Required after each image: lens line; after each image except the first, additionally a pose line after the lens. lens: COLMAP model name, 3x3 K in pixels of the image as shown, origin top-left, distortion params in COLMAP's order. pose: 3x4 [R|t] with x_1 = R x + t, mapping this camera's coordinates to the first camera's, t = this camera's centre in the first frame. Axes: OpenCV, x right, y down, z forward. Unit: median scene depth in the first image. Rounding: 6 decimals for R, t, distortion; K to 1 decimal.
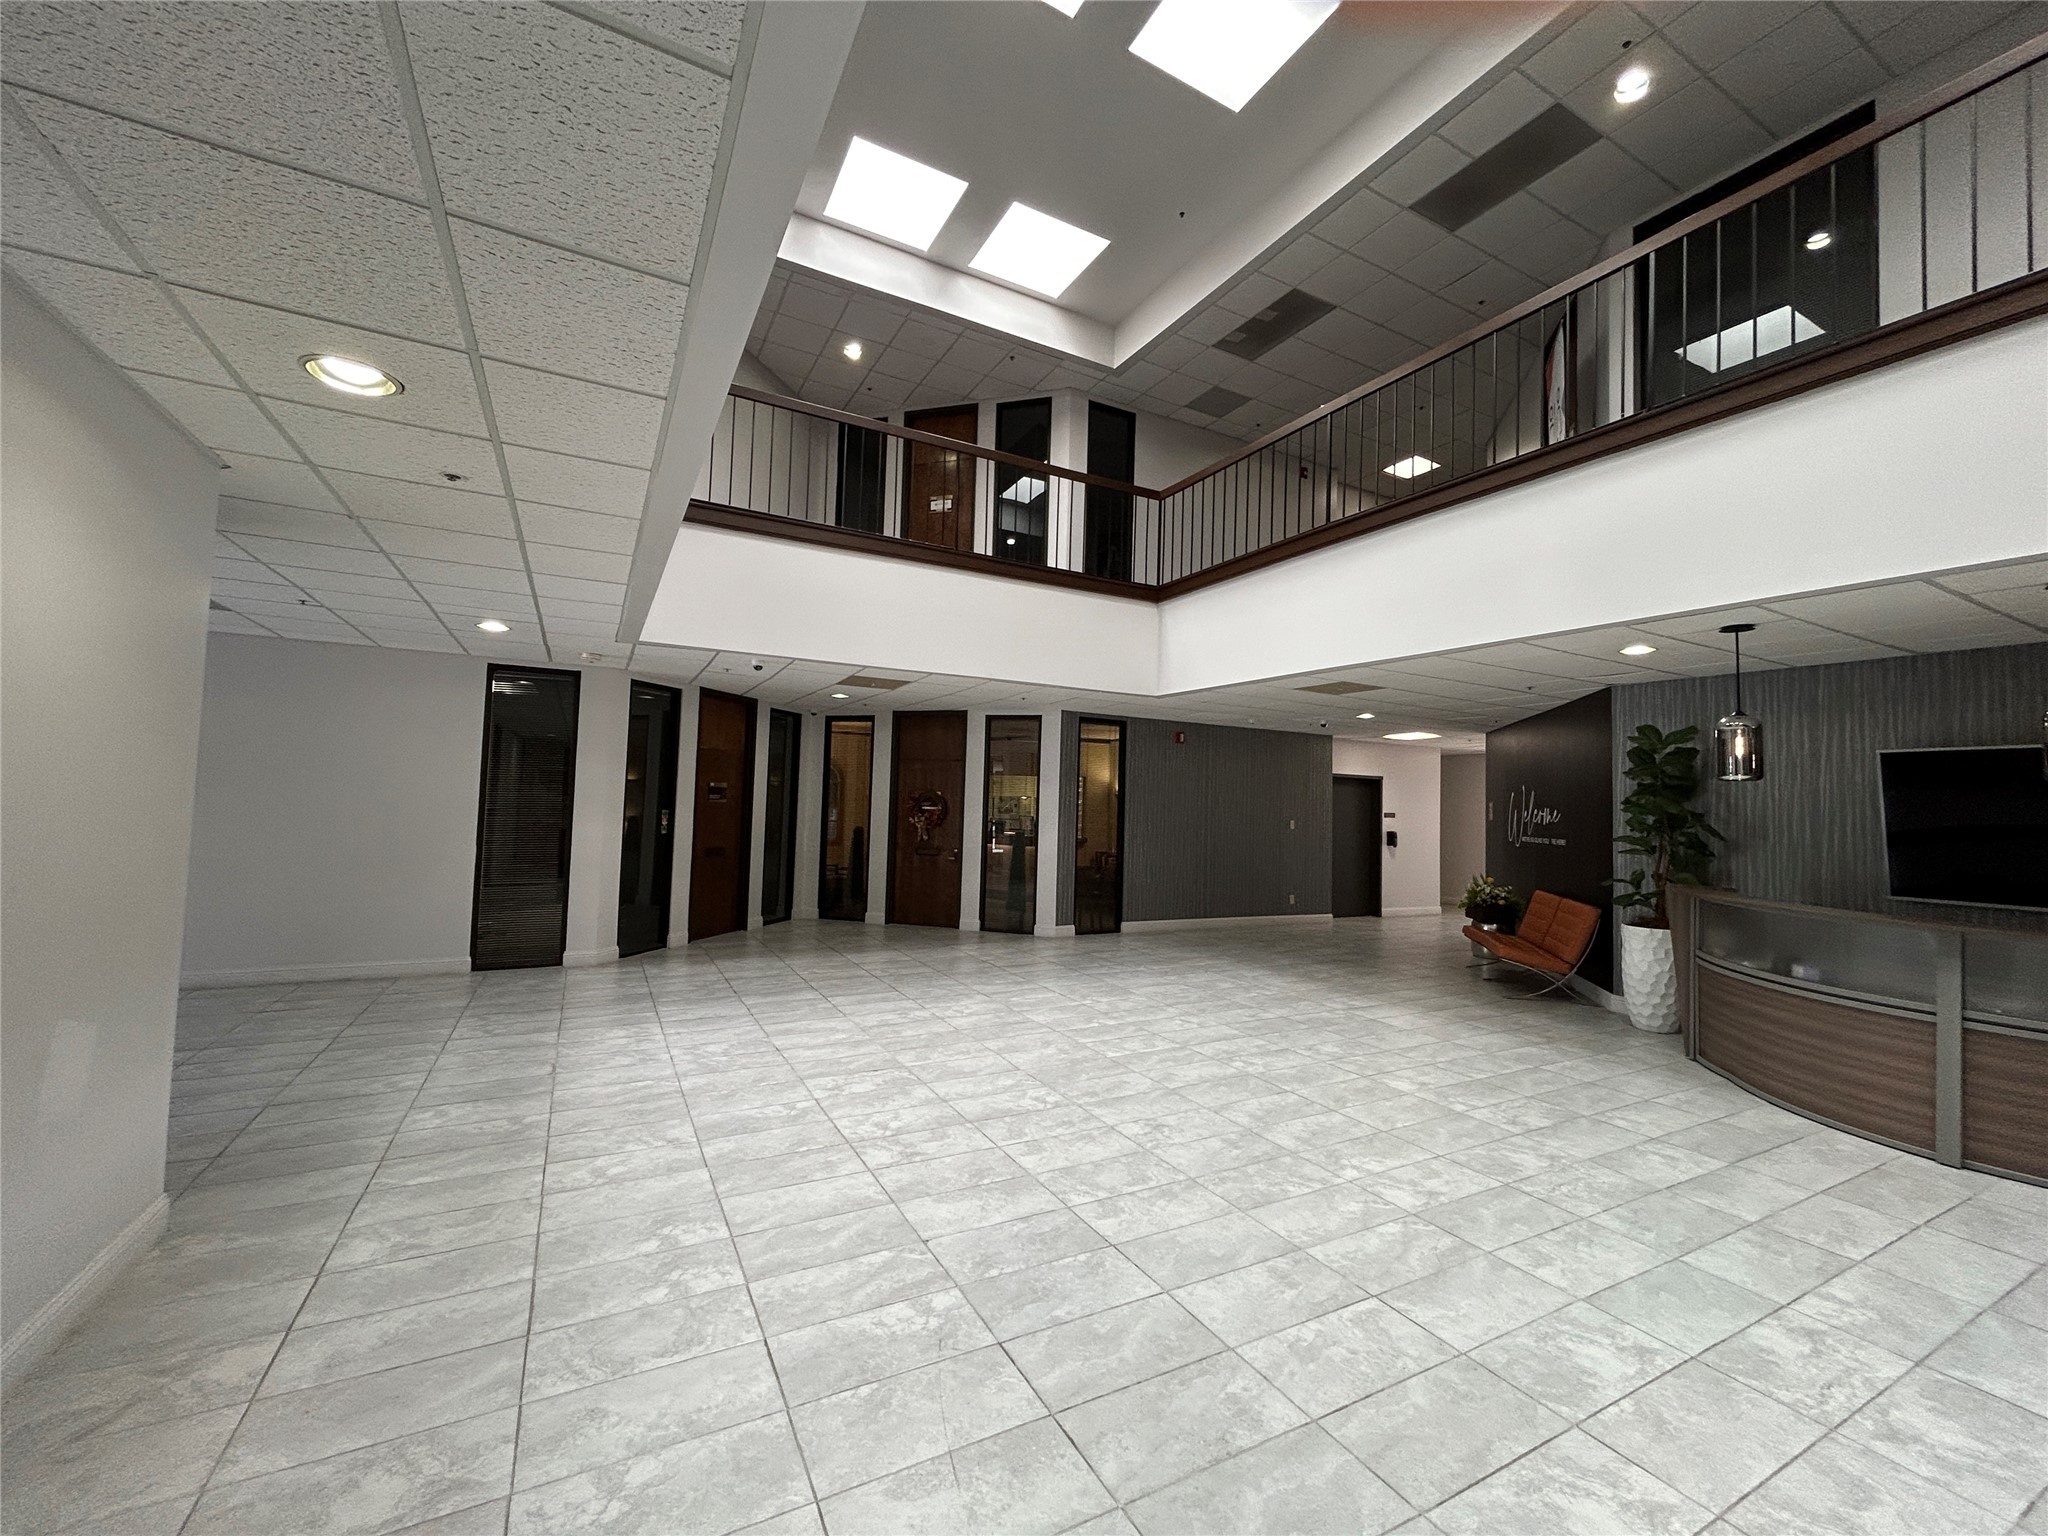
lens RADIAL K [[827.1, 0, 1026.9], [0, 827.1, 766.8], [0, 0, 1]] dist [-0.000573, 0.000860]
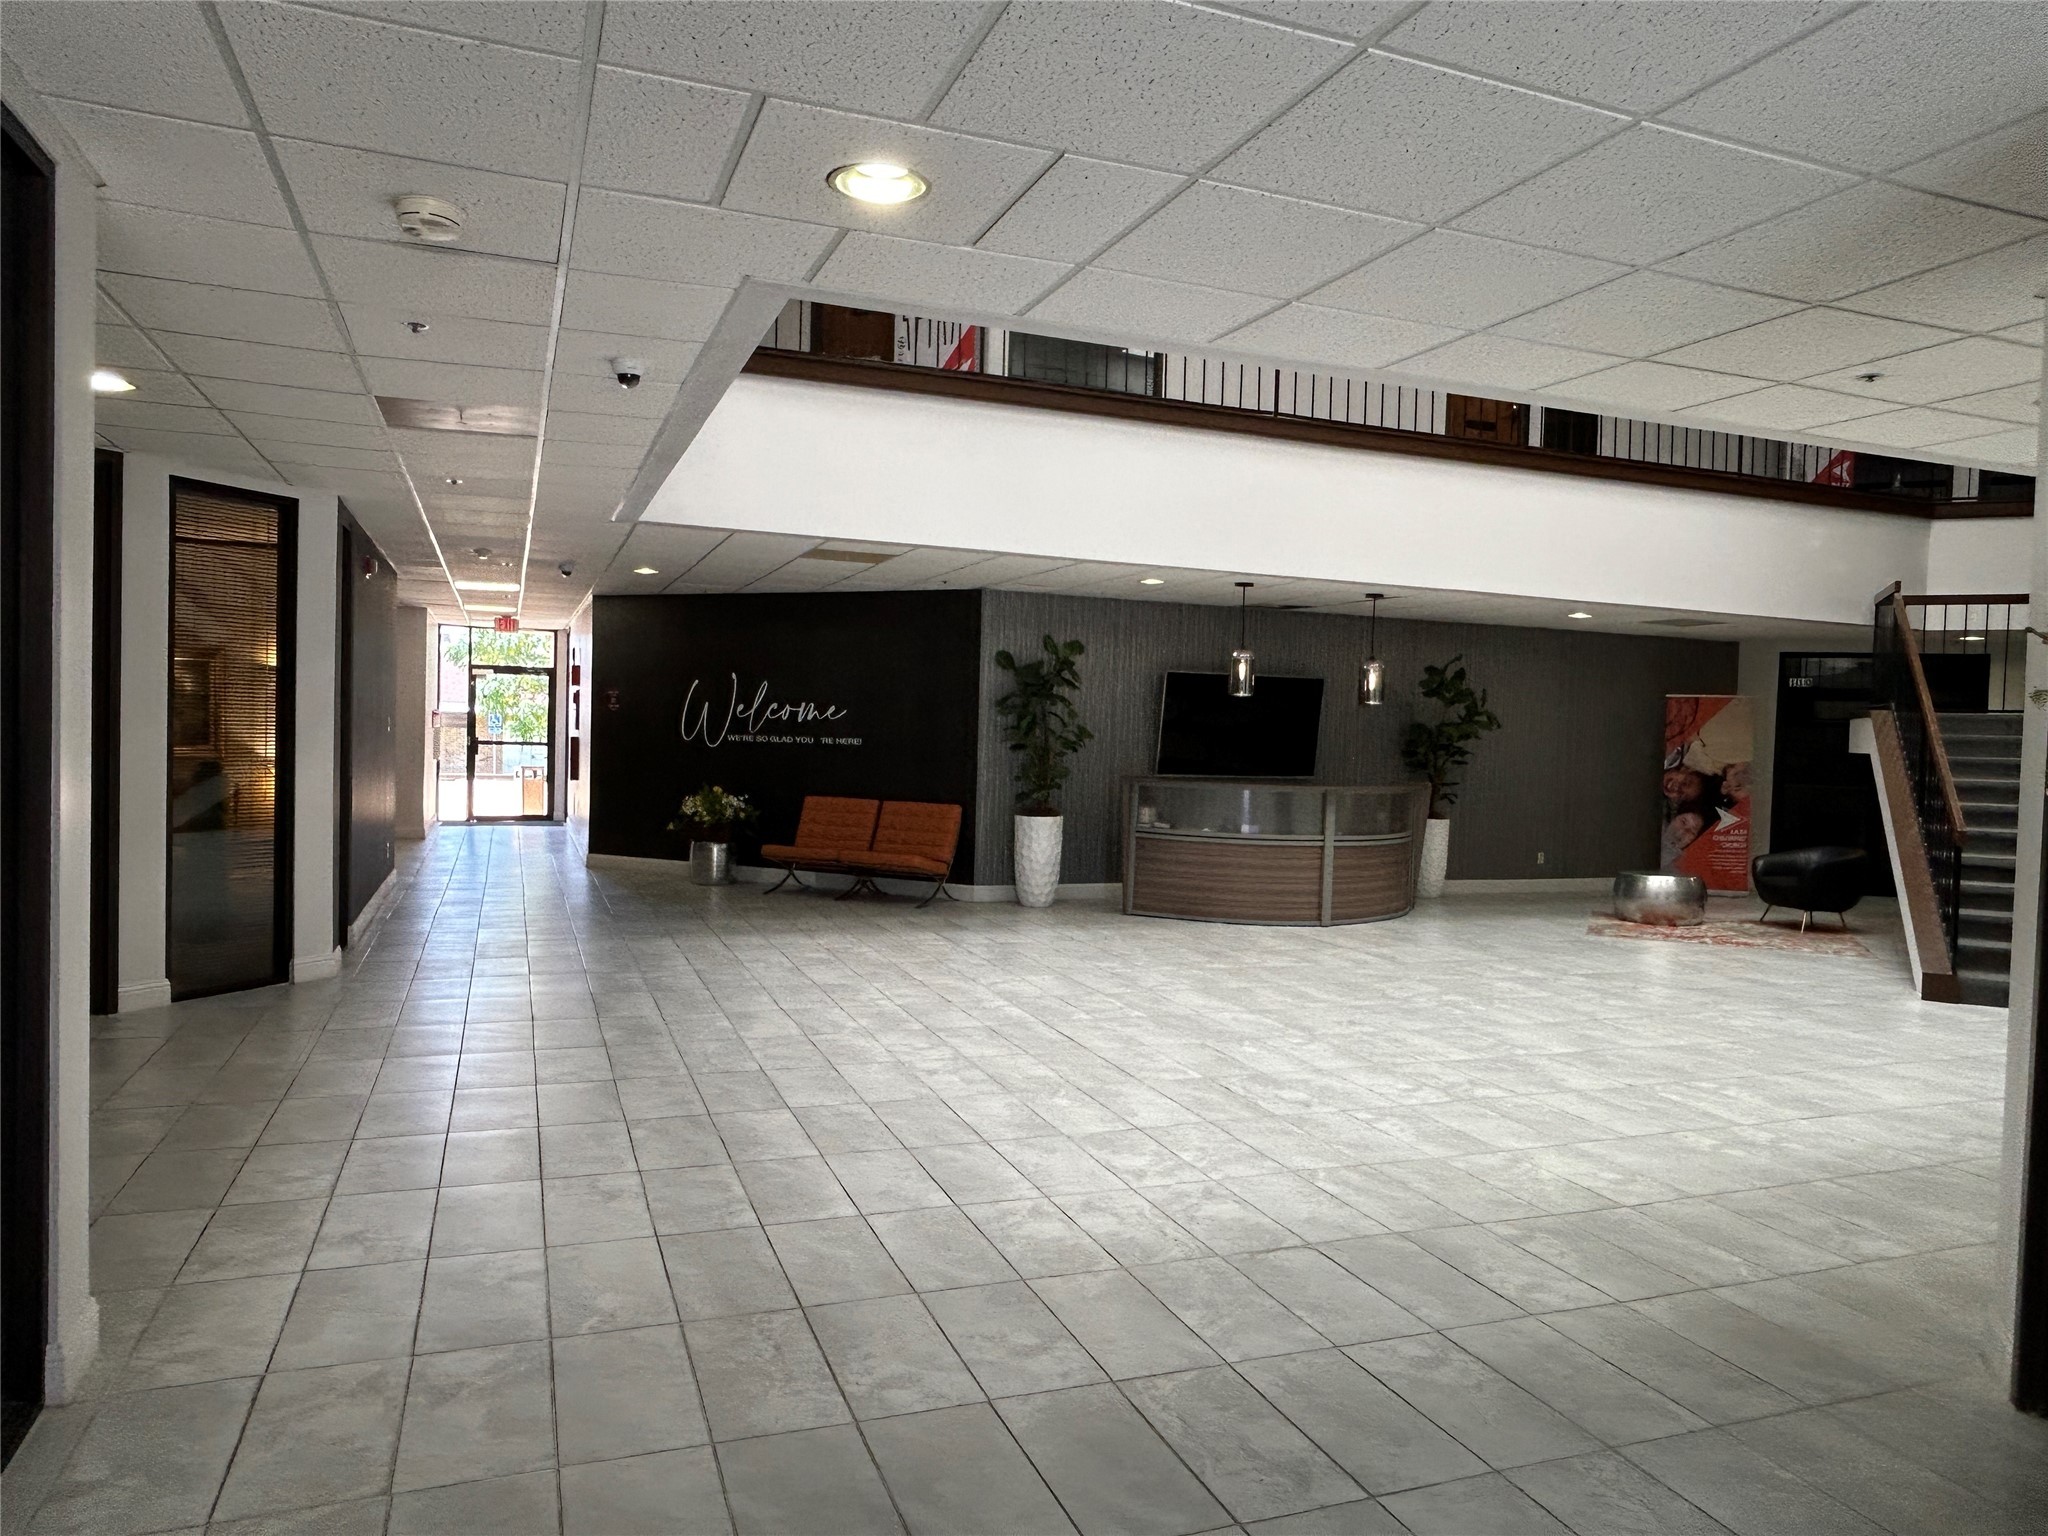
lens RADIAL K [[1347.9, 0, 1021.0], [0, 1347.9, 779.4], [0, 0, 1]] dist [-0.006021, -0.003977]
pose [[0.131462, -0.065135, 0.989179, -1.516550], [-0.073084, 0.994487, 0.075197, 0.012077], [-0.988623, -0.082179, 0.125977, 1.144852]]
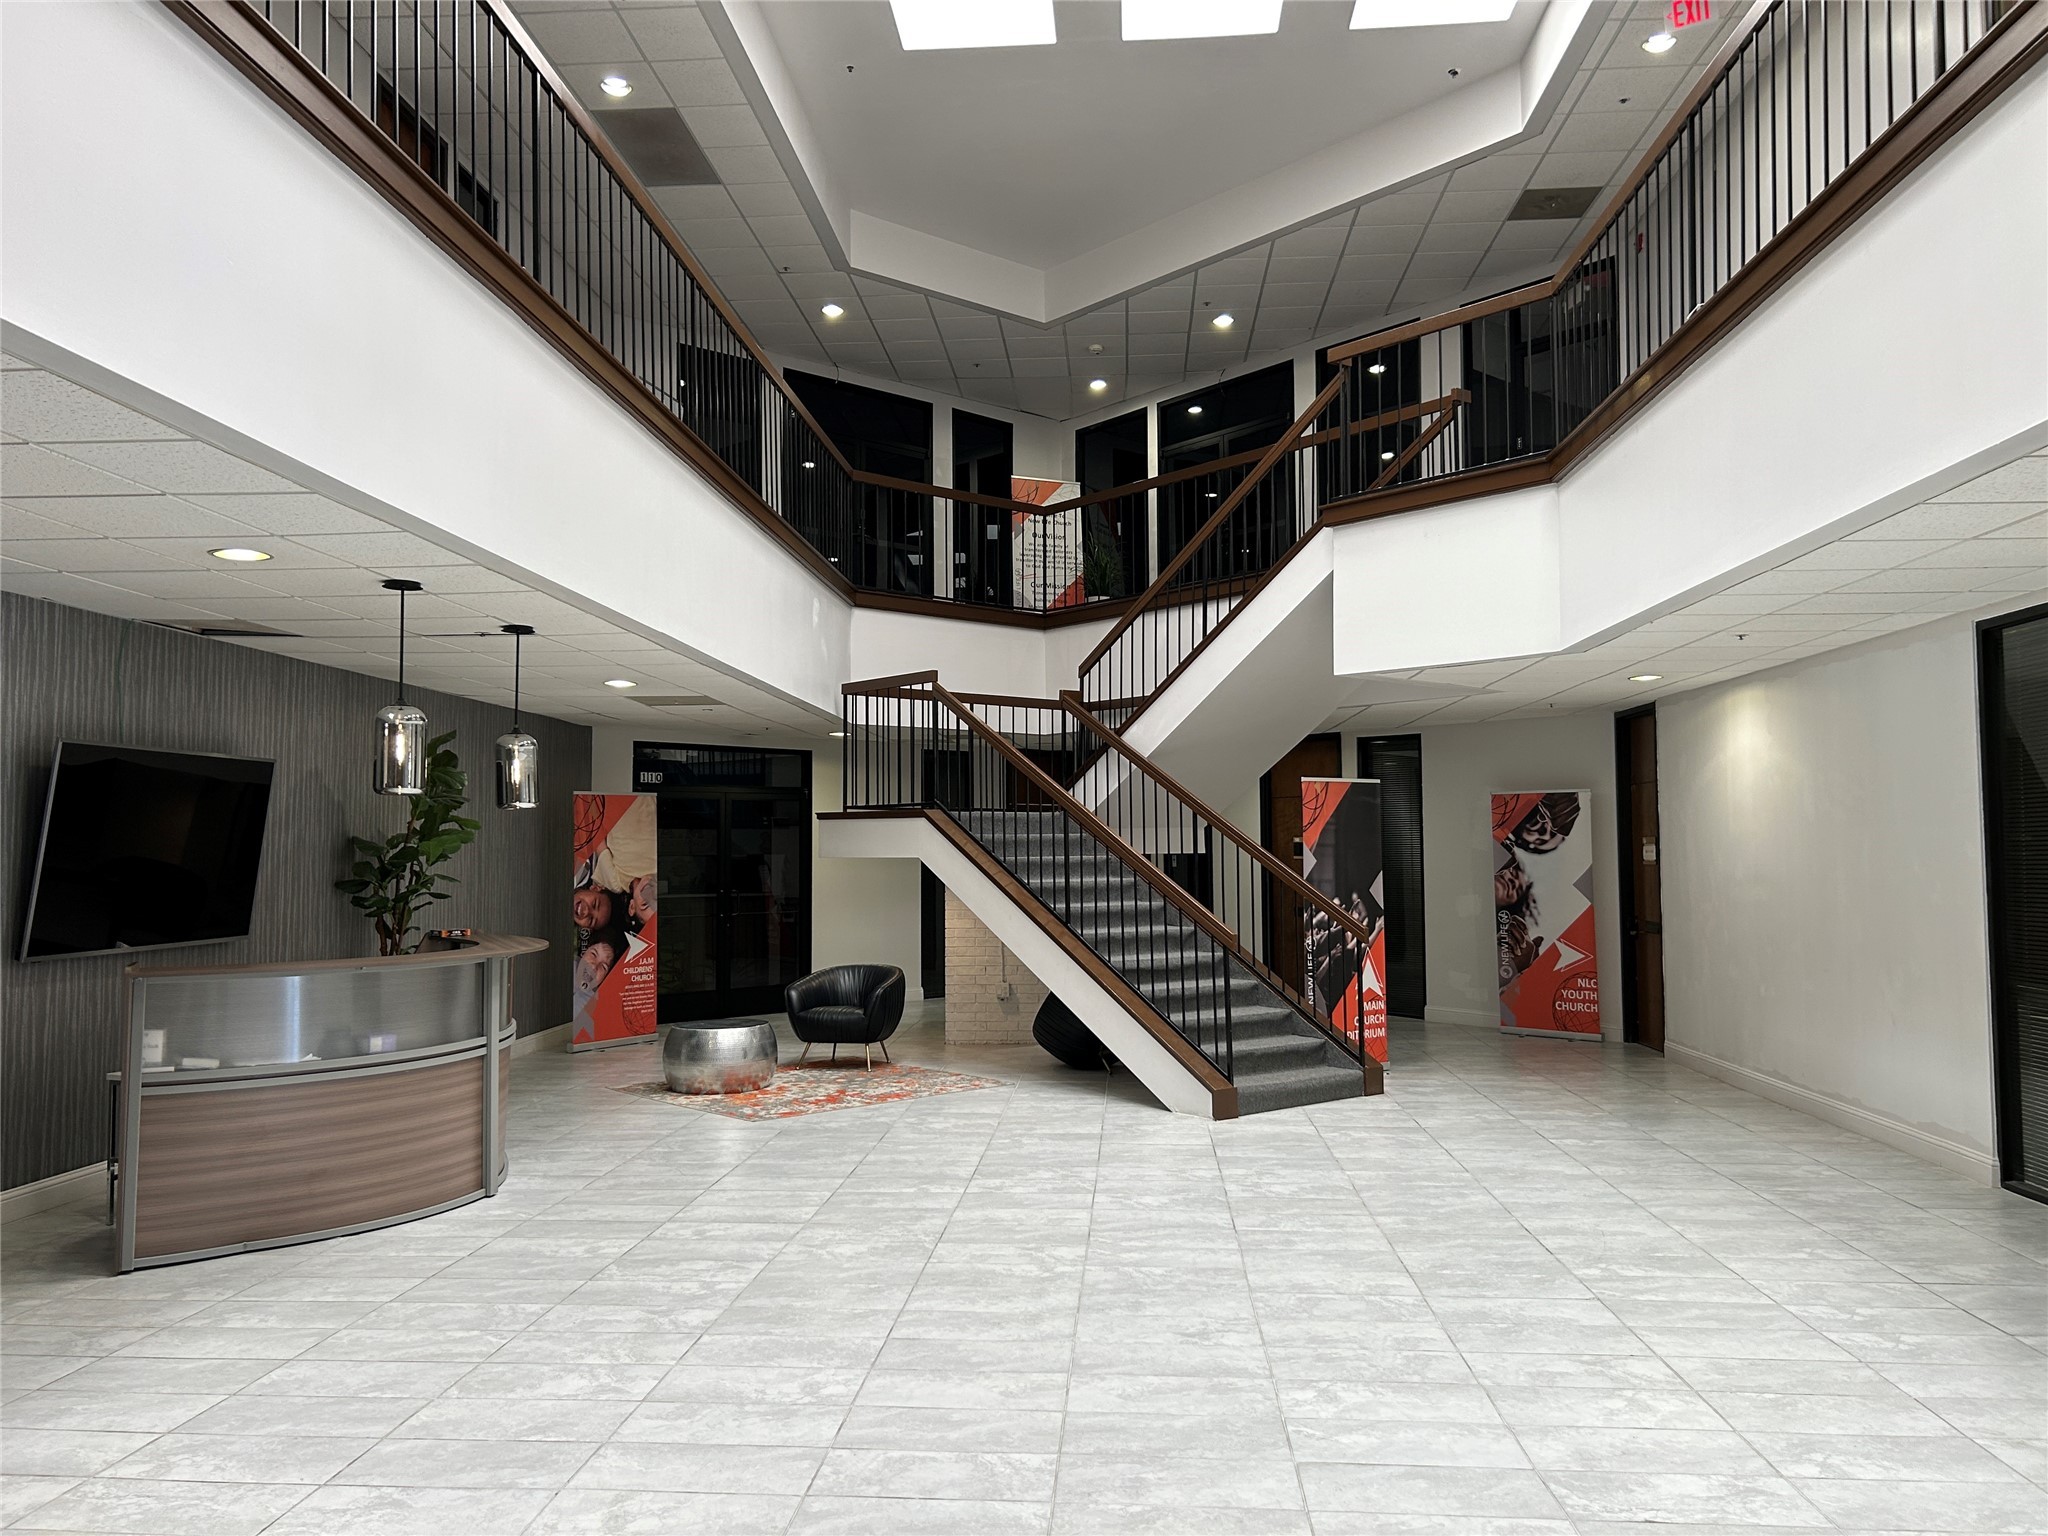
lens RADIAL K [[1544.3, 0, 1023.2], [0, 1544.3, 782.8], [0, 0, 1]] dist [0.046294, -0.040940]
pose [[-0.843811, -0.002124, 0.536636, -0.362601], [-0.045798, 0.996629, -0.068068, 0.079202], [-0.534683, -0.082014, -0.841064, 1.995617]]
